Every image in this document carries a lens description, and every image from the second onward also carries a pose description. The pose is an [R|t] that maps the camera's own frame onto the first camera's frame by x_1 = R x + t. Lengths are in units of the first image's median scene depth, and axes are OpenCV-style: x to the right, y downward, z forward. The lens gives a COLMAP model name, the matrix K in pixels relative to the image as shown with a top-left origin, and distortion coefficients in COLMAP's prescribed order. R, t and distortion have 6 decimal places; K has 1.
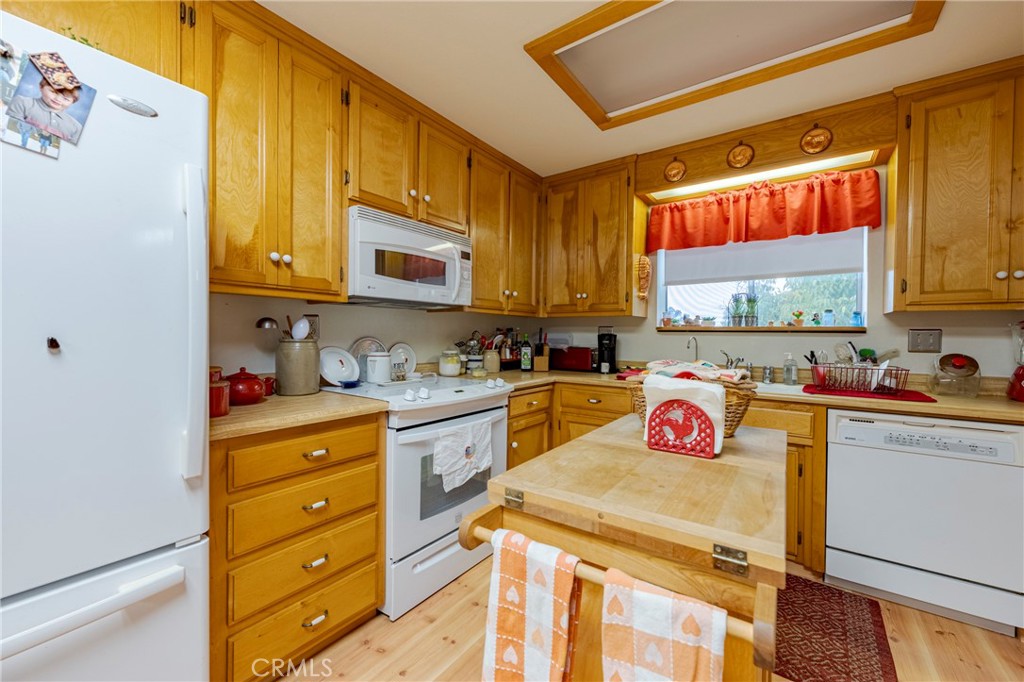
lens RADIAL K [[402.6, 0, 511.4], [0, 402.6, 339.6], [0, 0, 1]] dist [-0.000515, -0.000028]
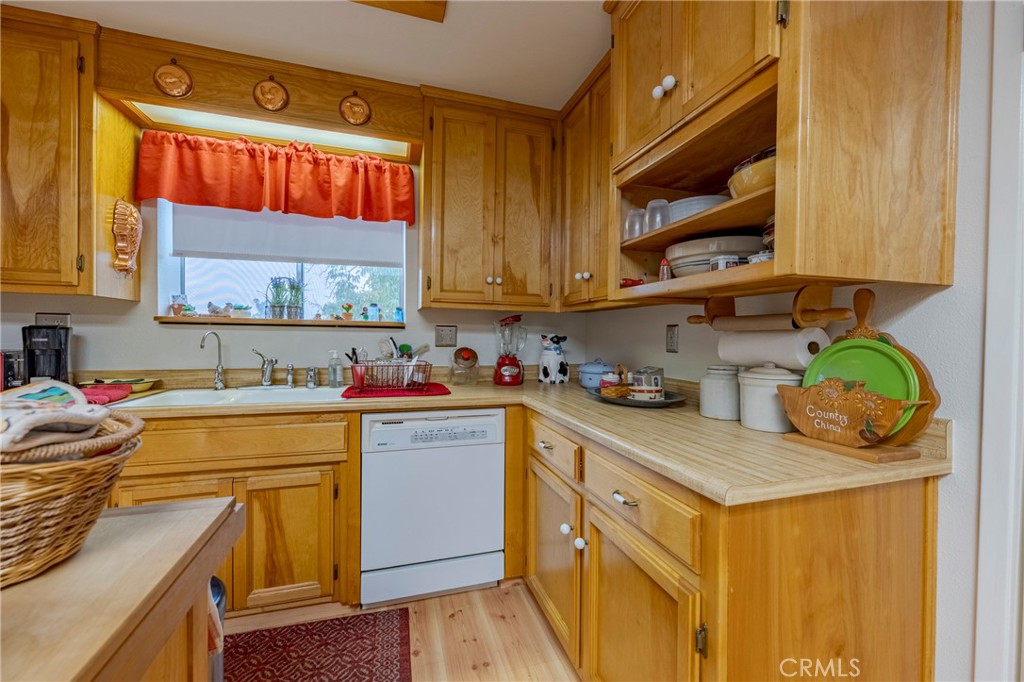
lens RADIAL K [[402.6, 0, 511.4], [0, 402.6, 339.6], [0, 0, 1]] dist [-0.000515, -0.000028]
pose [[0.602440, -0.010505, 0.798095, 0.227578], [0.002273, 0.999932, 0.011445, 0.000436], [-0.798161, -0.005081, 0.602422, 0.172041]]
